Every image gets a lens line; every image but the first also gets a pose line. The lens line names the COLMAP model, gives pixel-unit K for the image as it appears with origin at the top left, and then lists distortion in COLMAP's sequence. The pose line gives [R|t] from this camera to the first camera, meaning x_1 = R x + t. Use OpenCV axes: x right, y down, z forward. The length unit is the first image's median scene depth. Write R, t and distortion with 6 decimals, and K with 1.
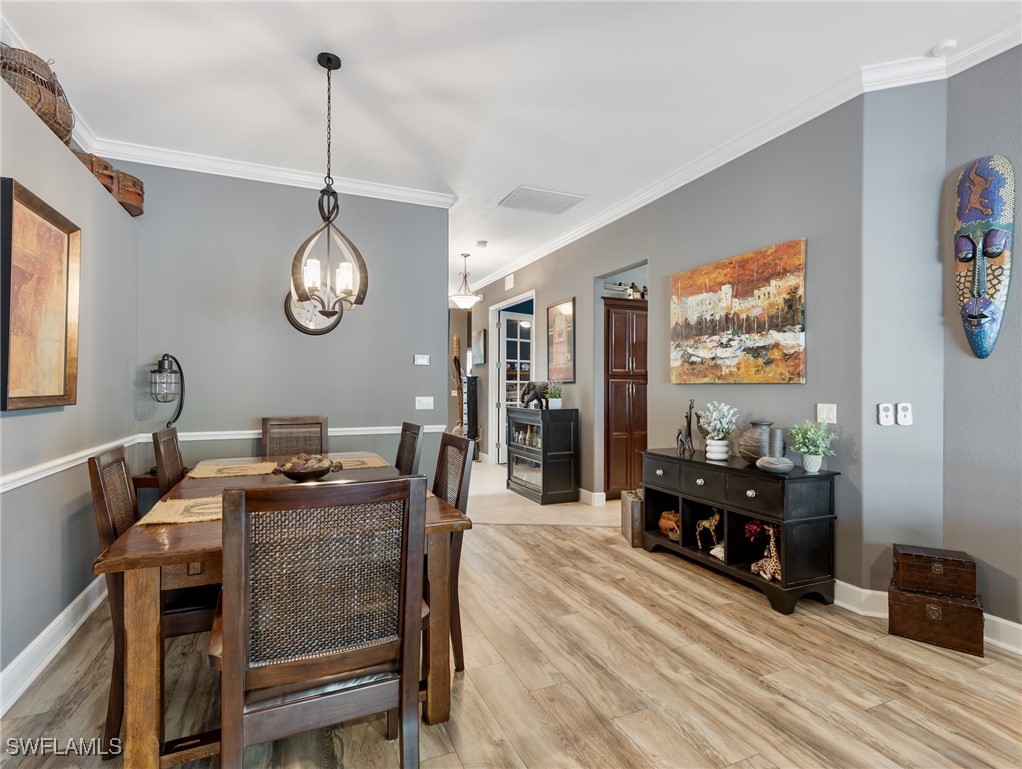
lens RADIAL K [[516.6, 0, 515.4], [0, 516.6, 386.1], [0, 0, 1]] dist [0.009481, -0.001432]
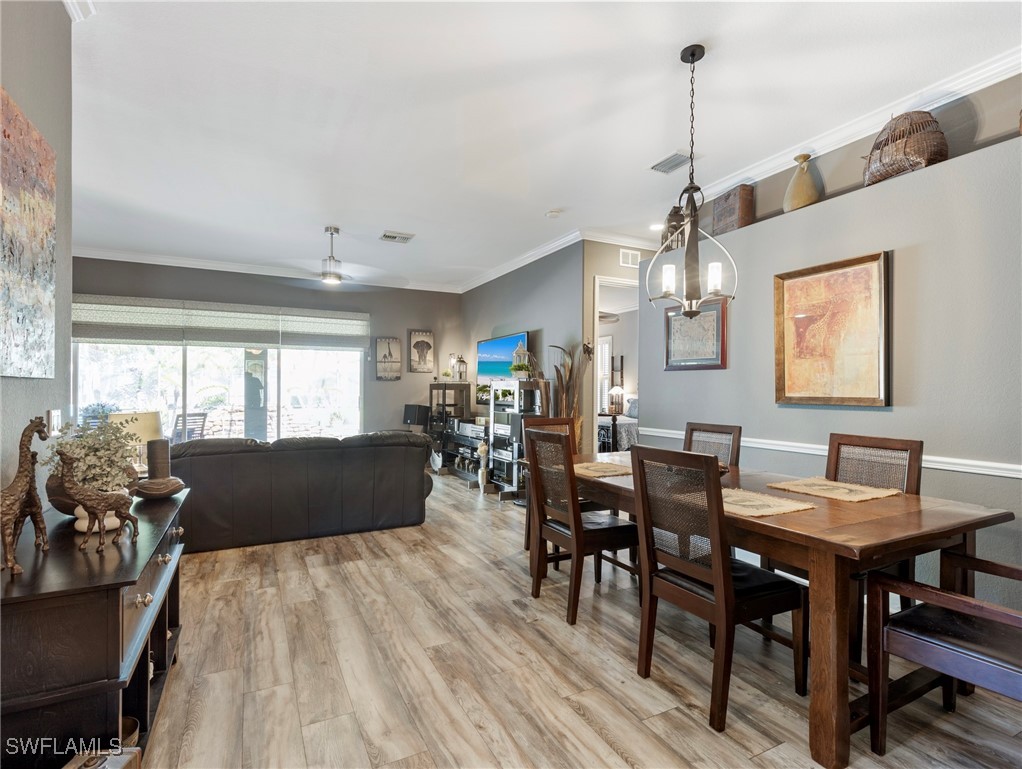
lens RADIAL K [[511.7, 0, 517.5], [0, 511.7, 389.3], [0, 0, 1]] dist [0.001285, 0.000355]
pose [[-0.997722, -0.006310, -0.067157, 0.022249], [-0.006265, 0.999980, -0.000879, 0.003201], [0.067162, -0.000457, -0.997742, 1.571326]]
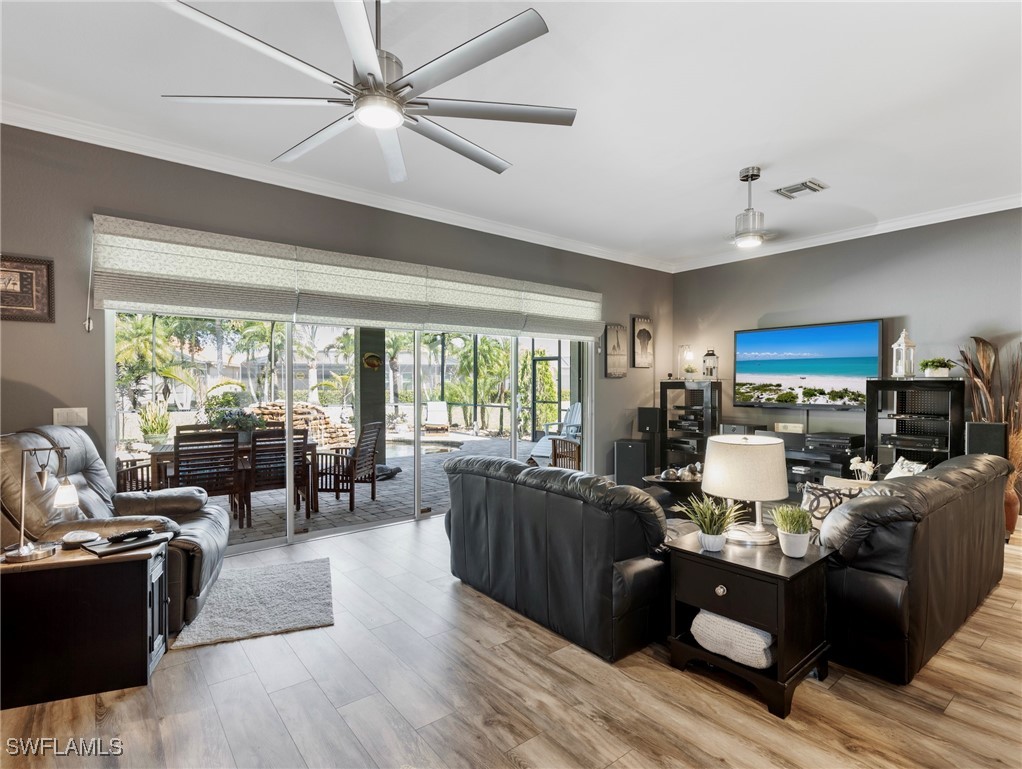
lens RADIAL K [[521.0, 0, 518.2], [0, 521.0, 375.9], [0, 0, 1]] dist [0.007358, -0.000605]
pose [[-0.964925, -0.005115, -0.262475, 1.353317], [-0.001547, 0.999904, -0.013798, -0.015903], [0.262520, -0.012908, -0.964840, 0.922440]]
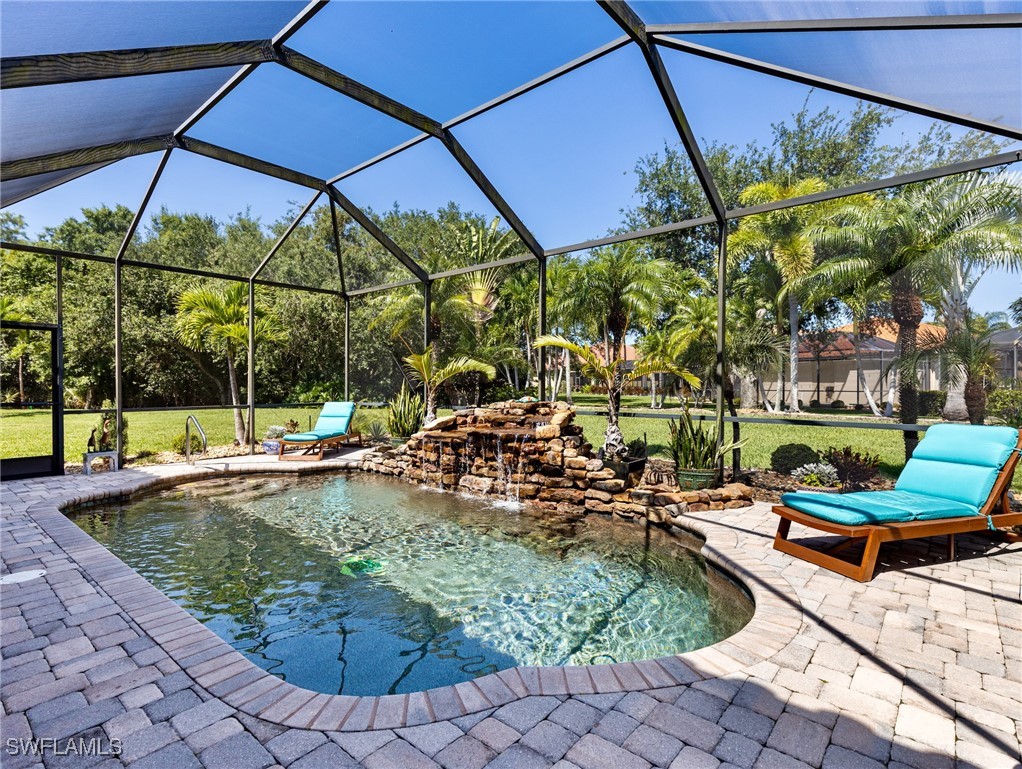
lens RADIAL K [[518.7, 0, 516.3], [0, 518.7, 386.9], [0, 0, 1]] dist [0.006437, 0.000329]
pose [[-0.438393, -0.008791, 0.898740, 0.241921], [-0.002993, 0.999961, 0.008321, 0.053056], [-0.898778, 0.000958, -0.438402, -2.237471]]
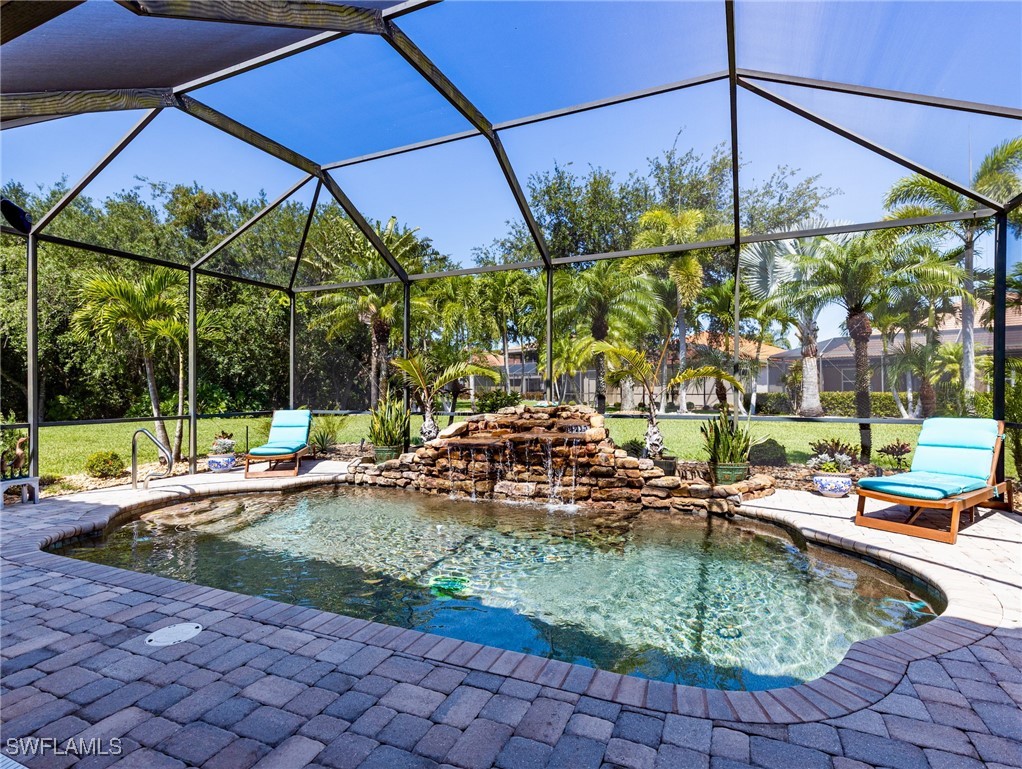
lens RADIAL K [[516.6, 0, 515.4], [0, 516.6, 386.1], [0, 0, 1]] dist [0.009481, -0.001432]
pose [[-0.677899, 0.004545, 0.735141, 0.607207], [0.002074, 0.999989, -0.004270, 0.056744], [-0.735152, -0.001370, -0.677901, -1.694894]]
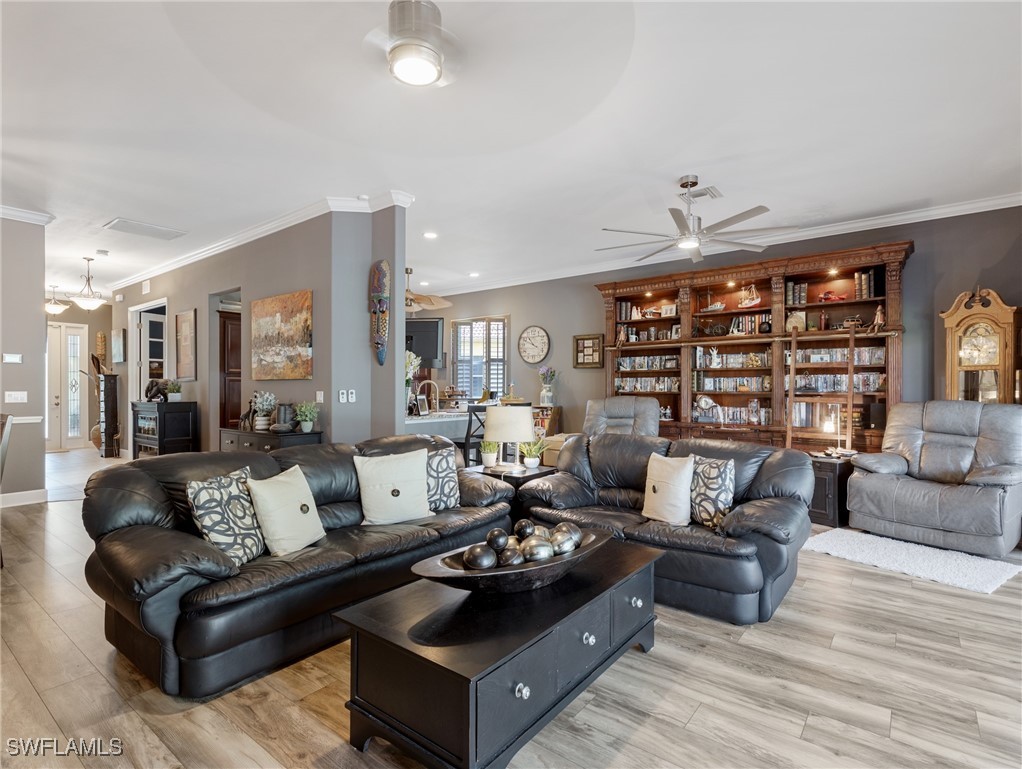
lens RADIAL K [[518.7, 0, 516.3], [0, 518.7, 386.9], [0, 0, 1]] dist [0.006437, 0.000329]
pose [[0.880239, -0.004021, 0.474513, 0.331755], [0.004019, 0.999991, 0.001018, 0.018937], [-0.474513, 0.001011, 0.880248, -0.696623]]
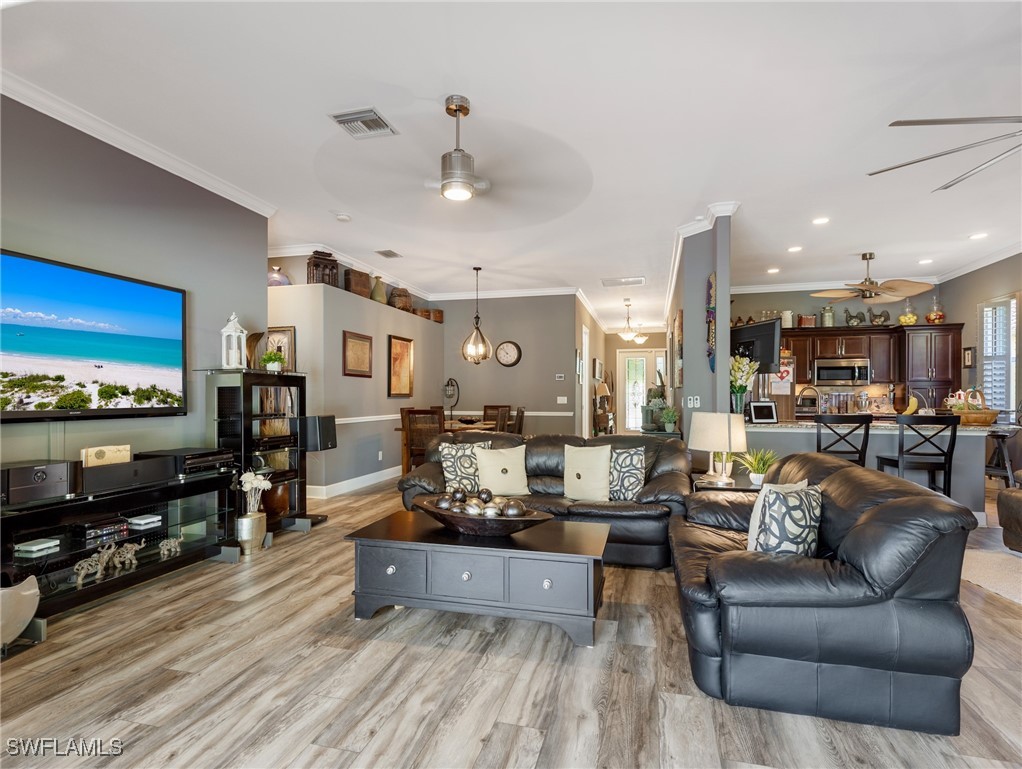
lens RADIAL K [[520.1, 0, 514.8], [0, 520.1, 391.2], [0, 0, 1]] dist [0.004364, -0.000150]
pose [[0.782219, -0.008430, -0.622946, 1.188128], [0.003307, 0.999951, -0.009379, 0.025298], [0.622994, 0.005277, 0.782208, -0.795081]]
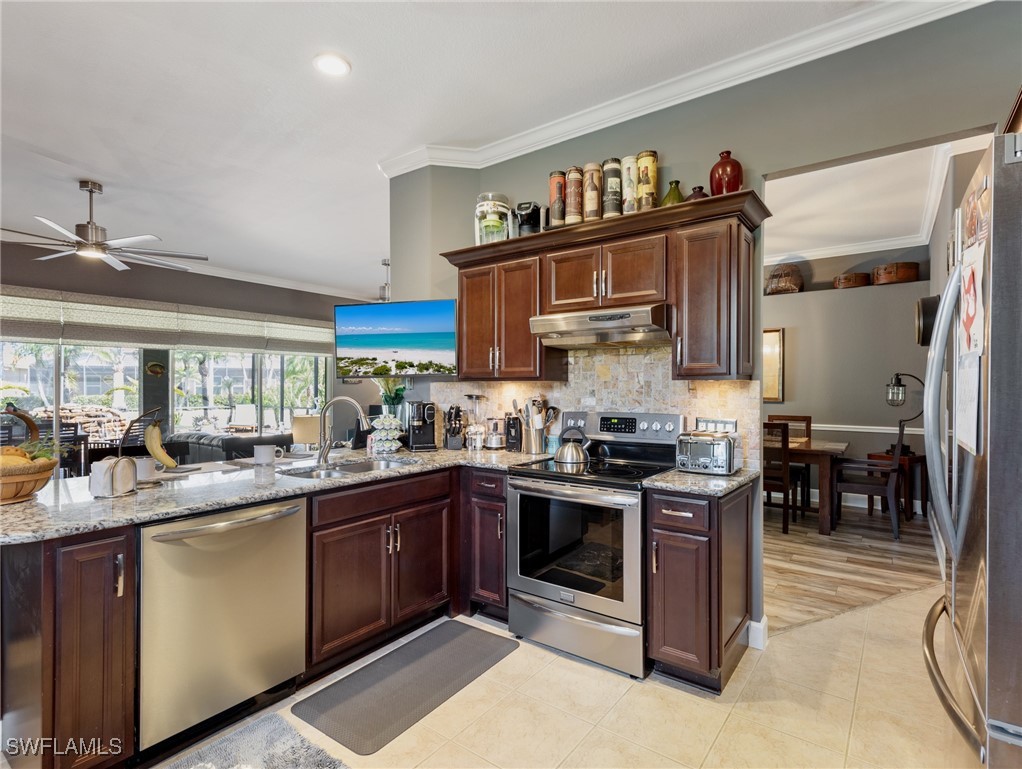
lens RADIAL K [[518.7, 0, 516.3], [0, 518.7, 386.9], [0, 0, 1]] dist [0.006437, 0.000329]
pose [[-0.864893, -0.003577, -0.501943, 1.092907], [-0.003036, 0.999994, -0.001896, -0.019077], [0.501947, -0.000116, -0.864899, 1.878167]]
